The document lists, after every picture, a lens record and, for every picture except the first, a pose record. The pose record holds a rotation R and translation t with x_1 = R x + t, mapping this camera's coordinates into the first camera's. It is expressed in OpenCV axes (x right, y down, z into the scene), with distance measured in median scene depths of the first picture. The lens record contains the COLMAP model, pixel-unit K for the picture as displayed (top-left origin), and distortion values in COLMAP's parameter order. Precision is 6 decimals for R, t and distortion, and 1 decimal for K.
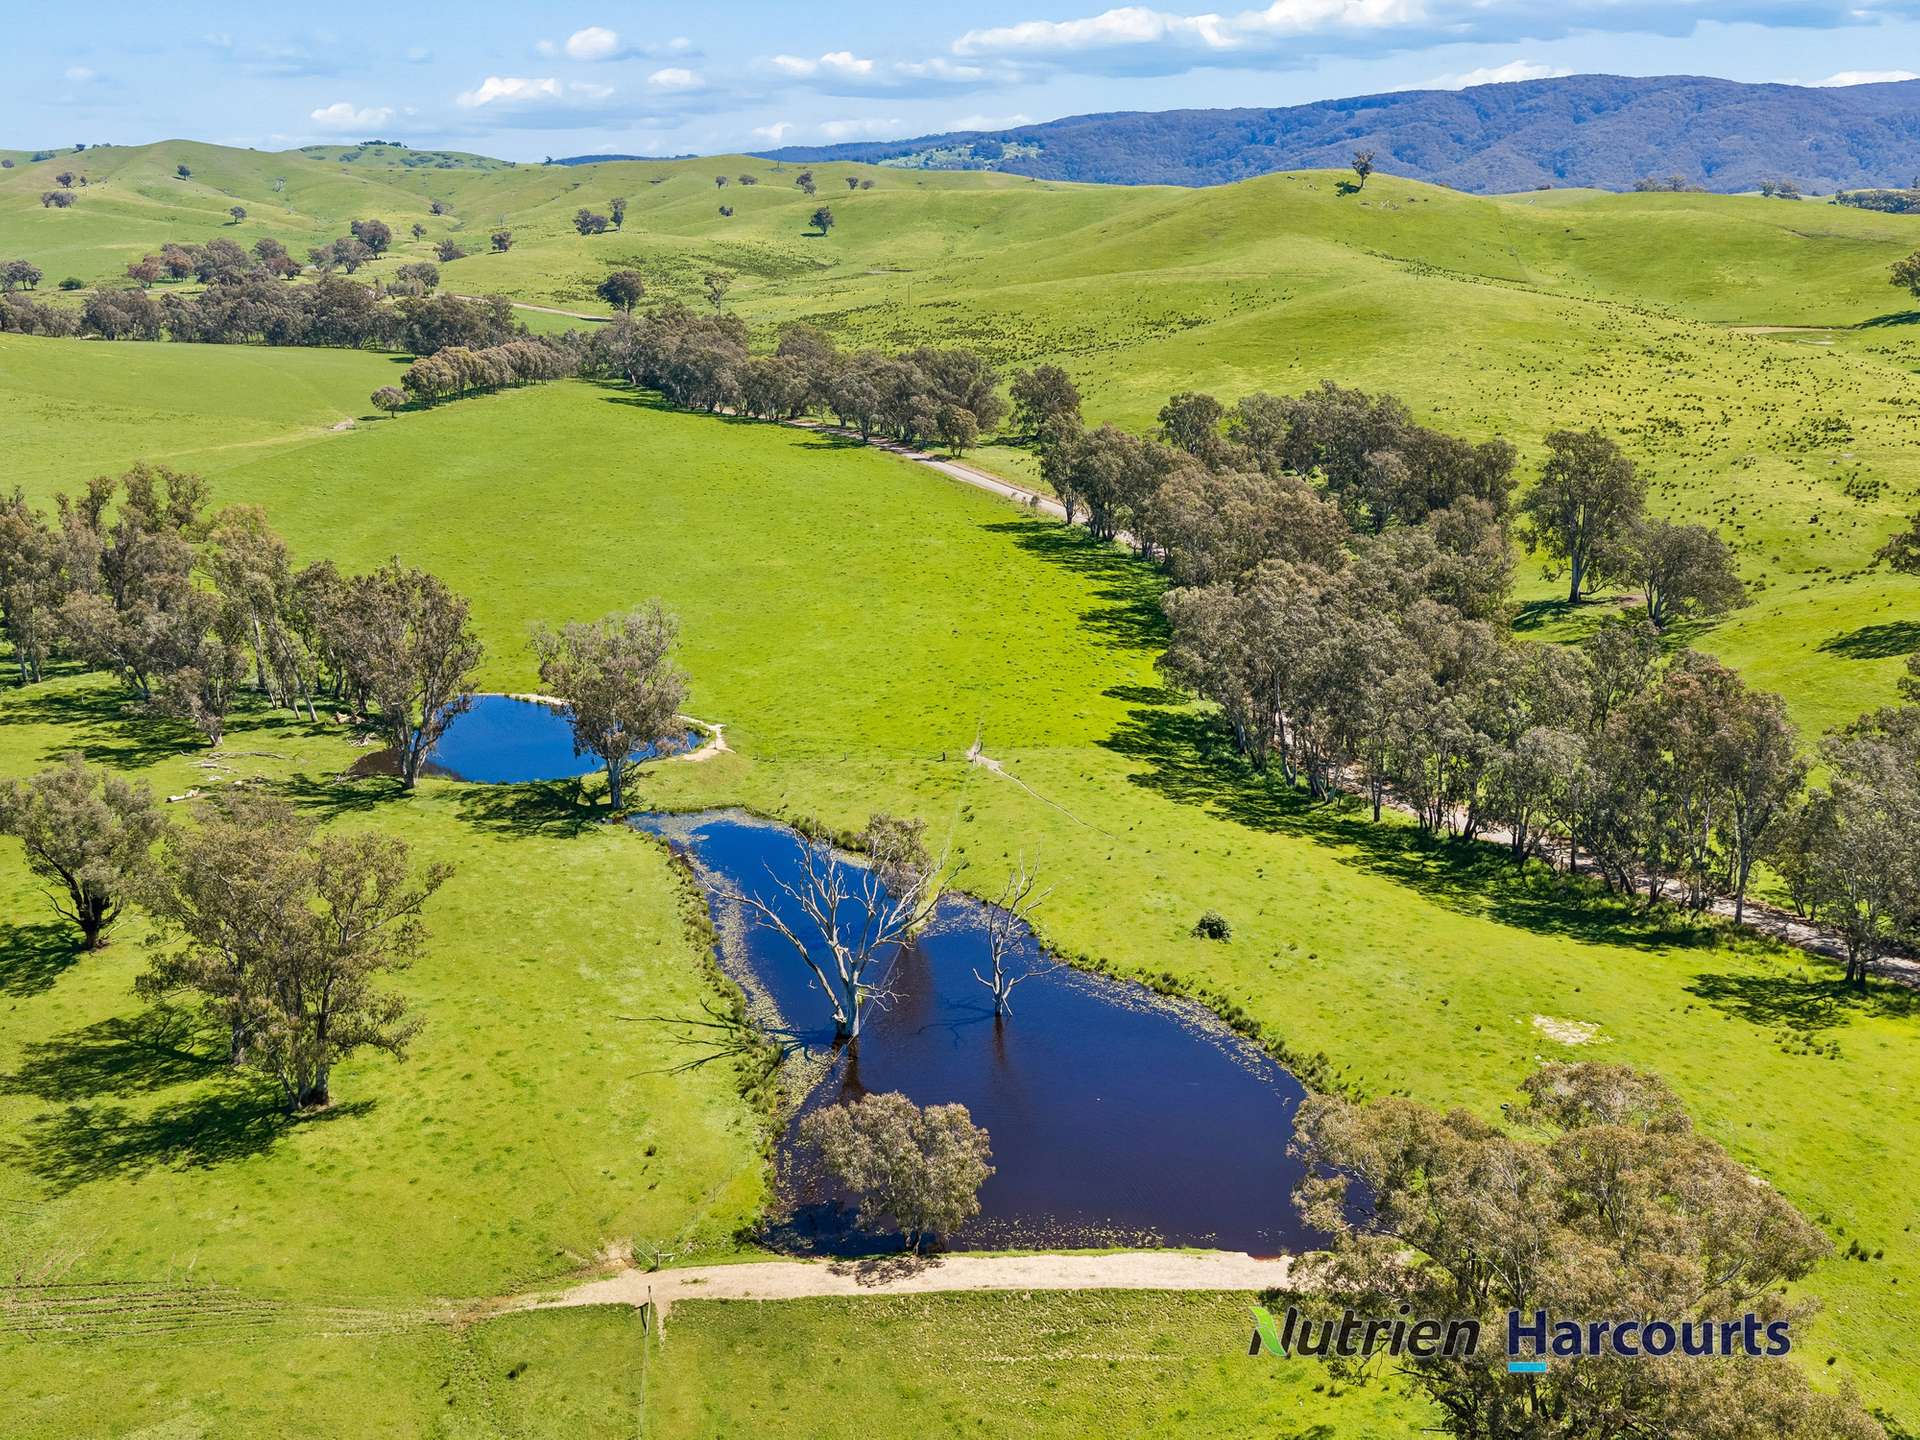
lens RADIAL K [[1794.1, 0, 960.0], [0, 1794.1, 720.0], [0, 0, 1]] dist [0.007921, -0.013156]
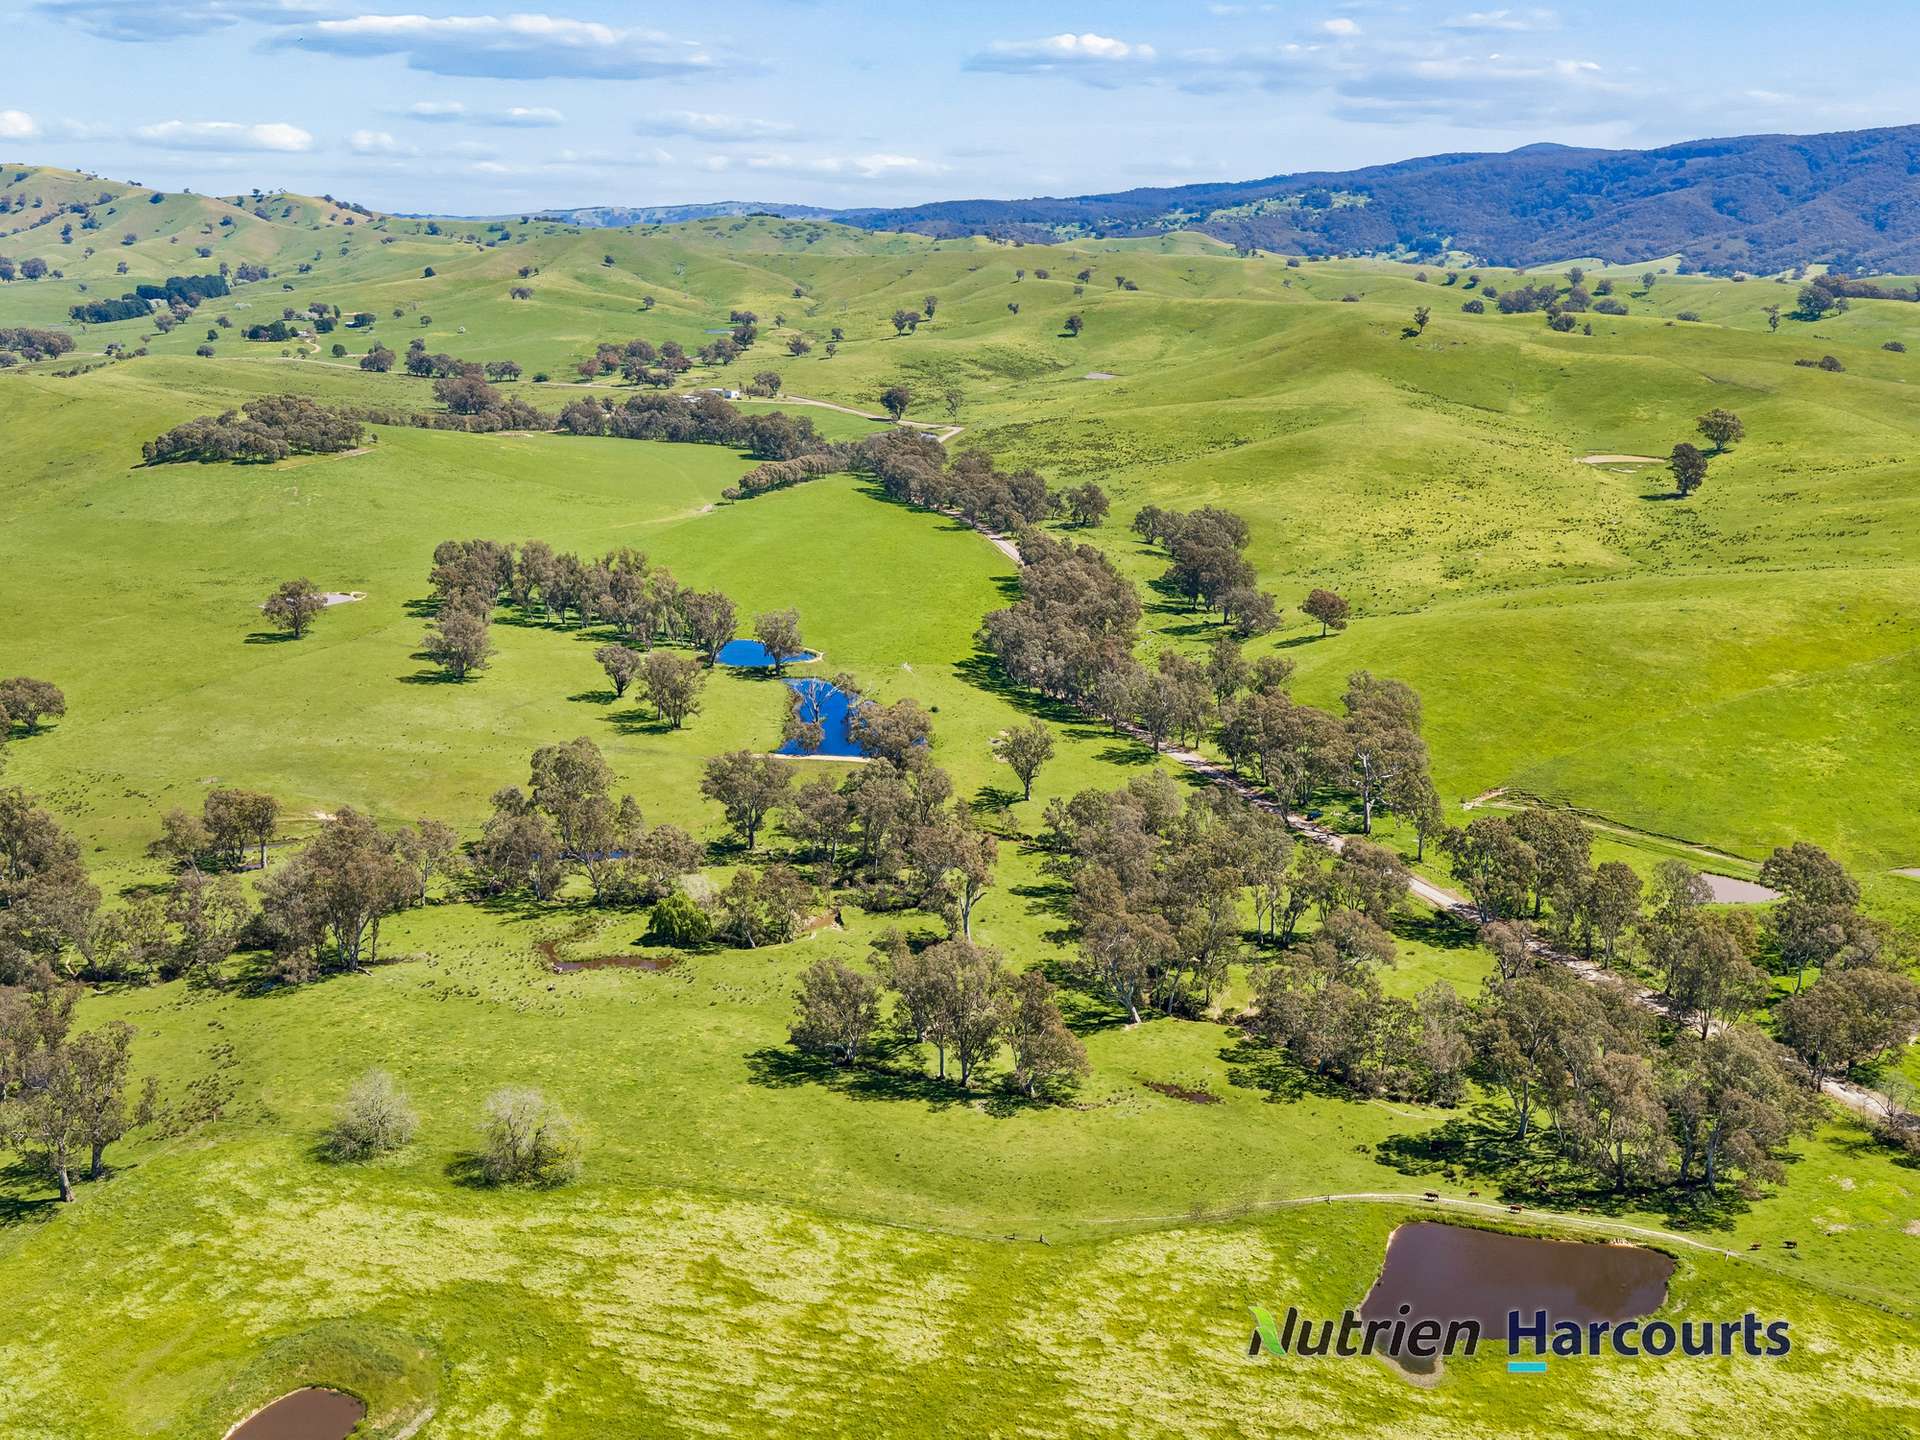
lens RADIAL K [[1804.7, 0, 960.0], [0, 1804.7, 720.0], [0, 0, 1]] dist [-0.000405, -0.005120]
pose [[0.980063, 0.050337, -0.192207, 0.186576], [-0.052315, 0.998617, -0.005227, 0.033643], [0.191678, 0.015179, 0.981341, -0.512186]]
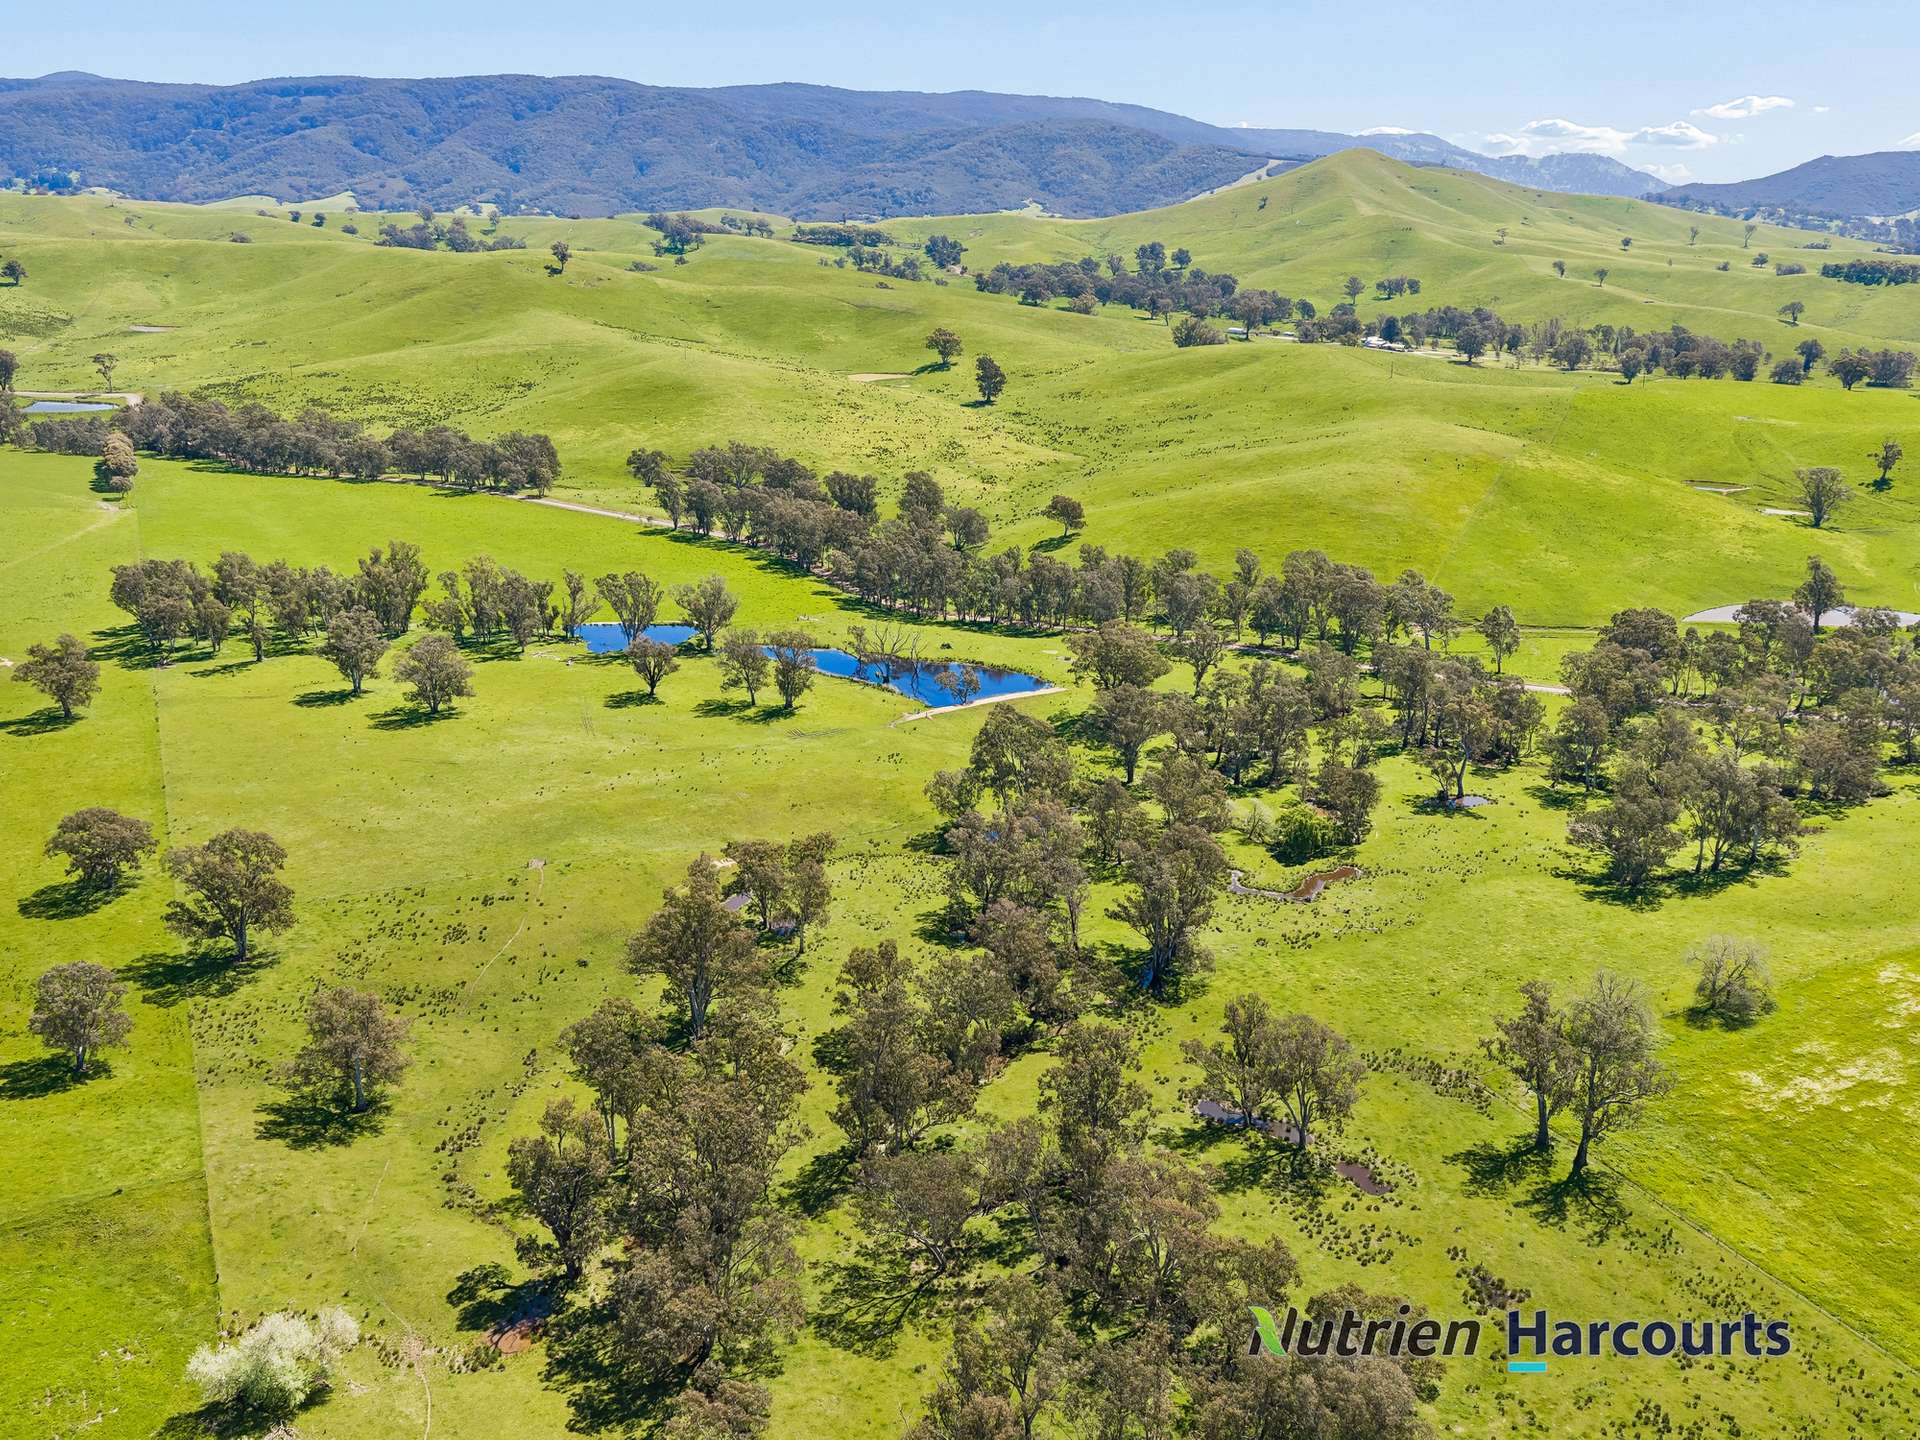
lens RADIAL K [[1794.1, 0, 960.0], [0, 1794.1, 720.0], [0, 0, 1]] dist [0.007921, -0.013156]
pose [[0.837978, -0.145535, 0.525940, -0.363795], [0.134180, 0.989144, 0.059920, 0.012686], [-0.528951, 0.020359, 0.848408, -0.419010]]
